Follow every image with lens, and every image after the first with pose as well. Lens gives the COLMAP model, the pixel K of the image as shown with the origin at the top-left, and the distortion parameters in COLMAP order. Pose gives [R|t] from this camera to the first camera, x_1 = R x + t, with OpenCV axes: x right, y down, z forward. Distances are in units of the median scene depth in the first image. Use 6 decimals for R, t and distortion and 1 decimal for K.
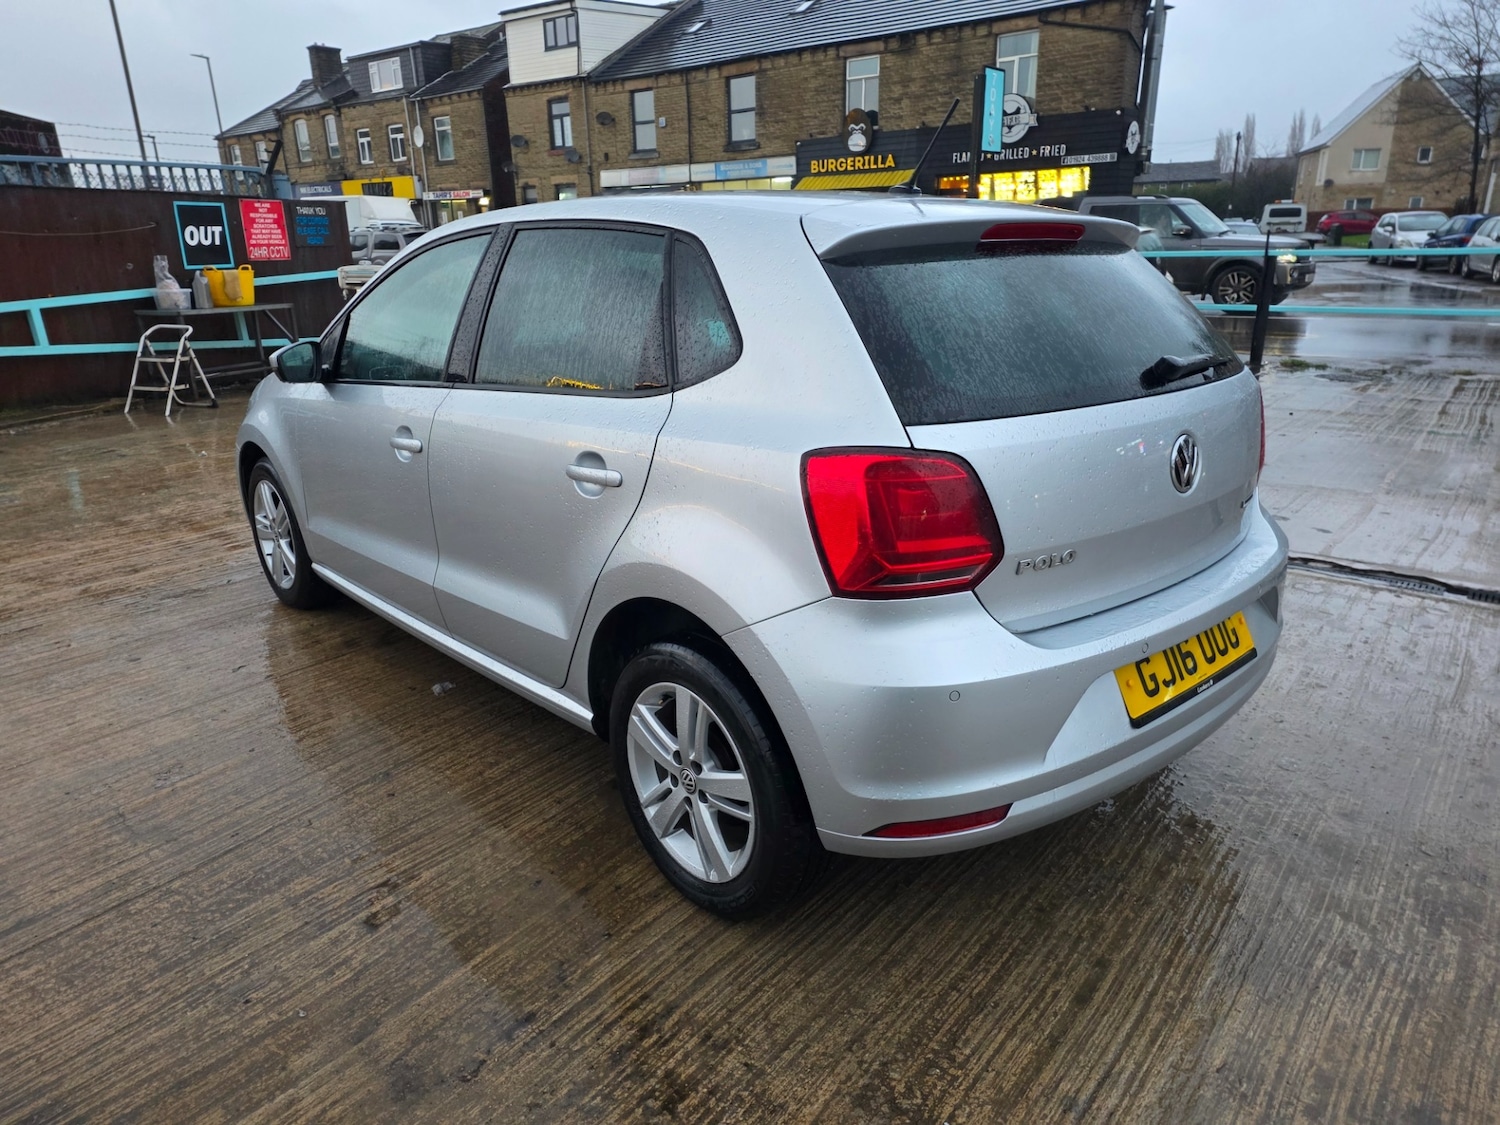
lens RADIAL K [[986.6, 0, 732.6], [0, 986.6, 571.5], [0, 0, 1]] dist [0.052158, -0.028576]
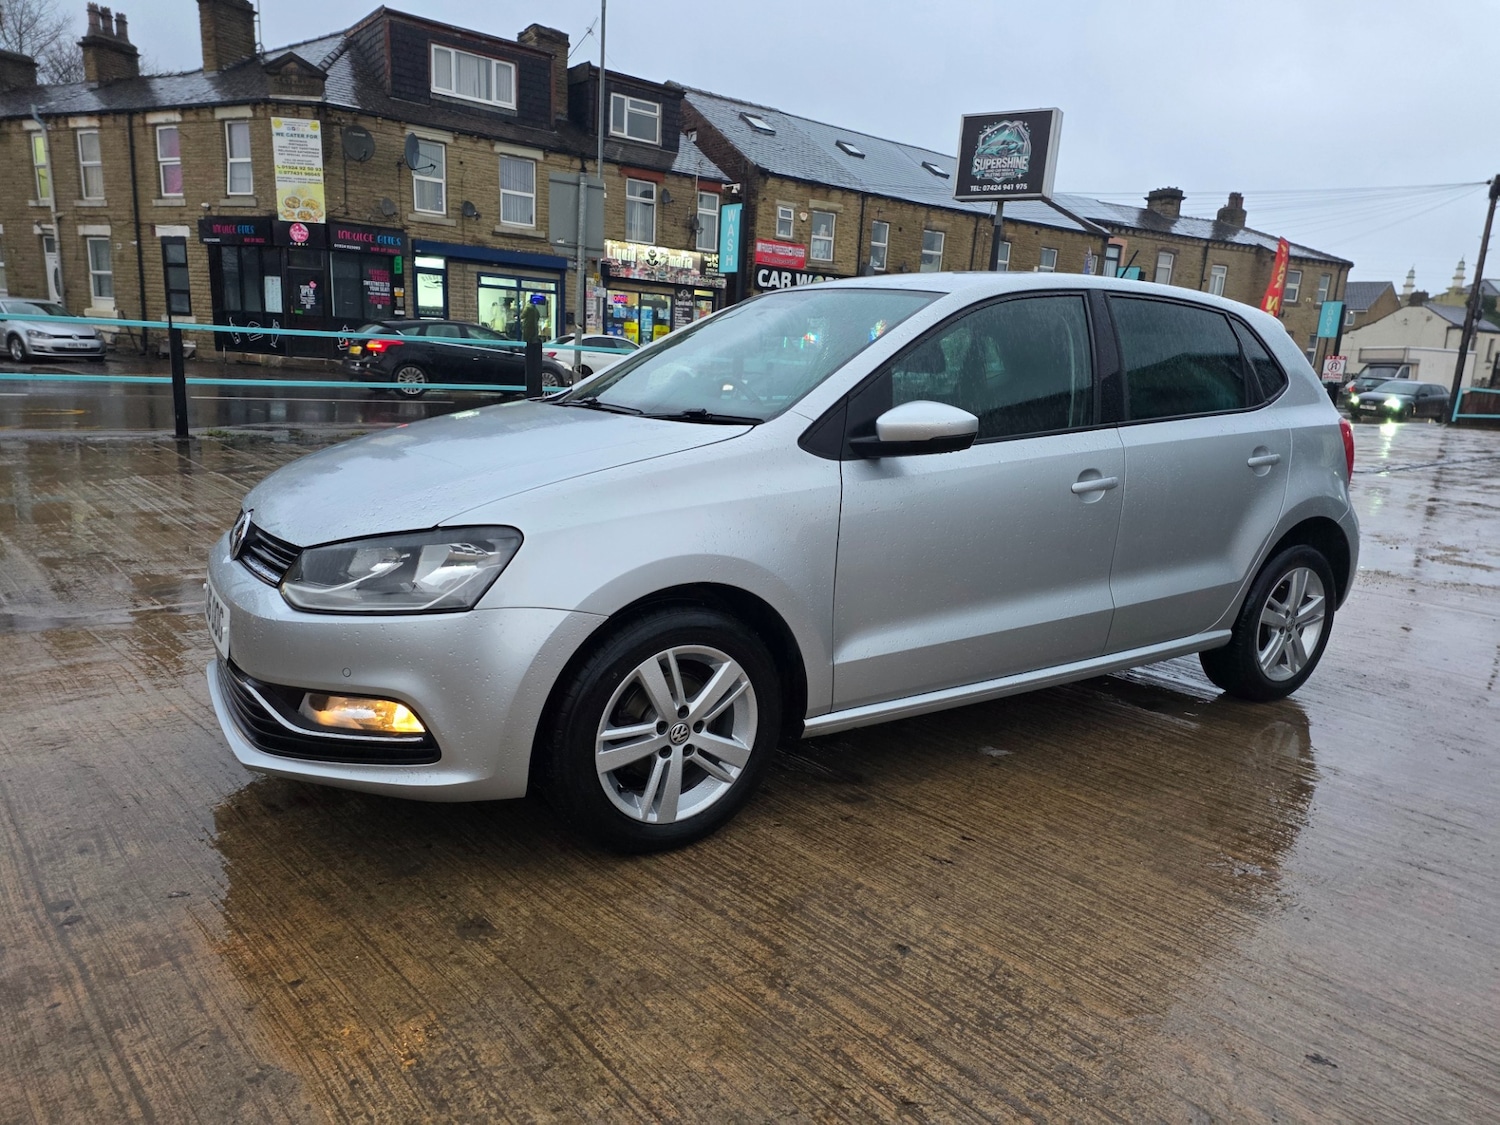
lens RADIAL K [[984.8, 0, 766.2], [0, 984.8, 576.3], [0, 0, 1]] dist [0.074127, -0.058883]
pose [[0.143374, -0.191136, 0.971036, -1.459563], [0.260034, 0.953974, 0.149383, -0.290908], [-0.954896, 0.231085, 0.186477, 1.188472]]
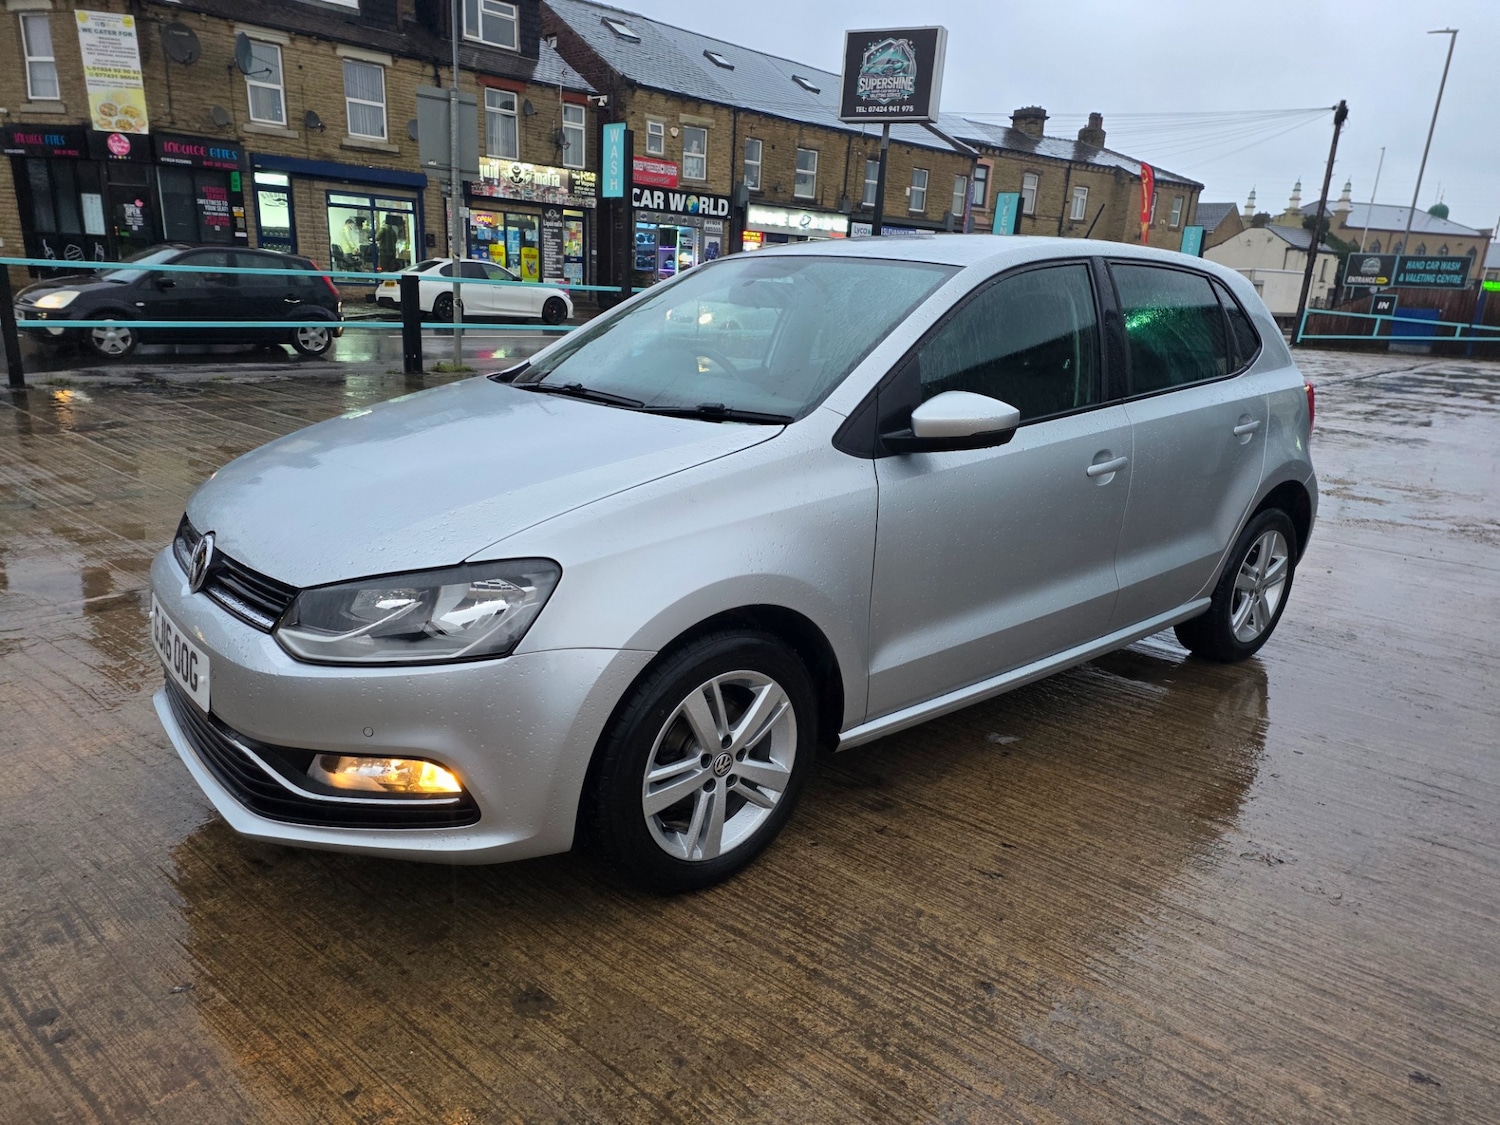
lens RADIAL K [[986.8, 0, 751.0], [0, 986.8, 575.1], [0, 0, 1]] dist [0.057853, -0.036127]
pose [[0.027148, -0.265659, 0.963685, -1.390920], [0.268679, 0.930505, 0.248943, -0.386435], [-0.962847, 0.252163, 0.096638, 1.314427]]
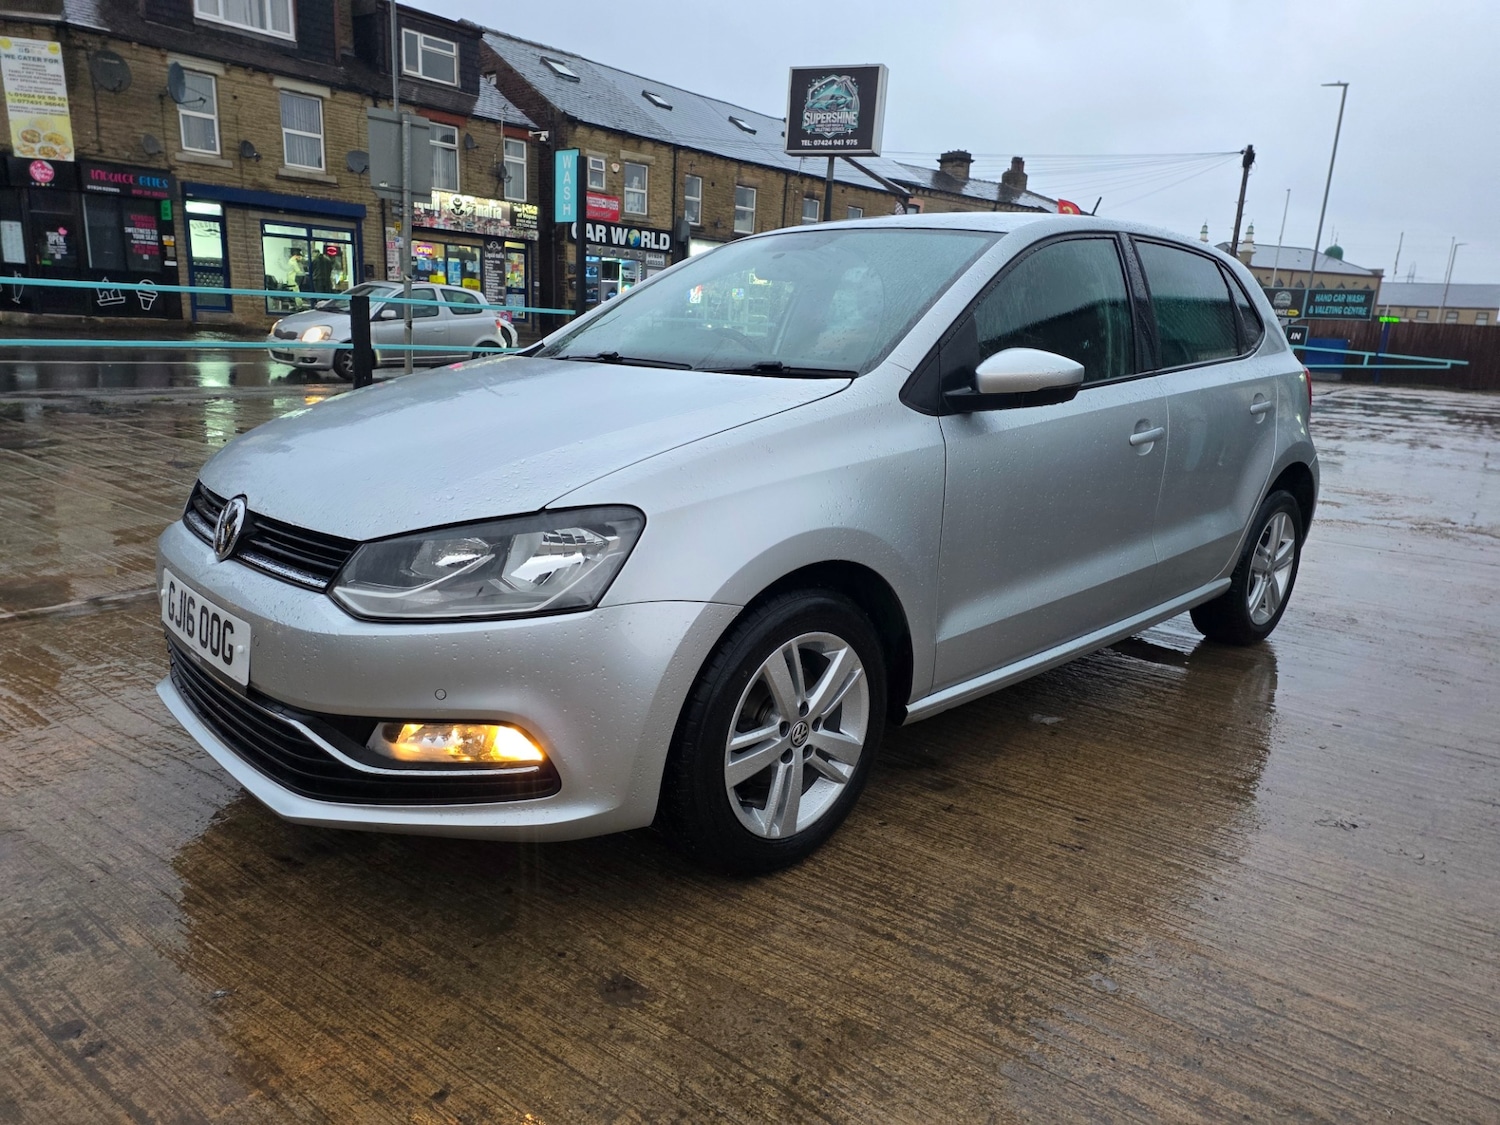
lens RADIAL K [[986.9, 0, 756.1], [0, 986.9, 556.6], [0, 0, 1]] dist [0.057268, -0.035781]
pose [[-0.042122, -0.214922, 0.975722, -1.365237], [0.270167, 0.937757, 0.218222, -0.350713], [-0.961892, 0.272800, 0.018564, 1.433150]]
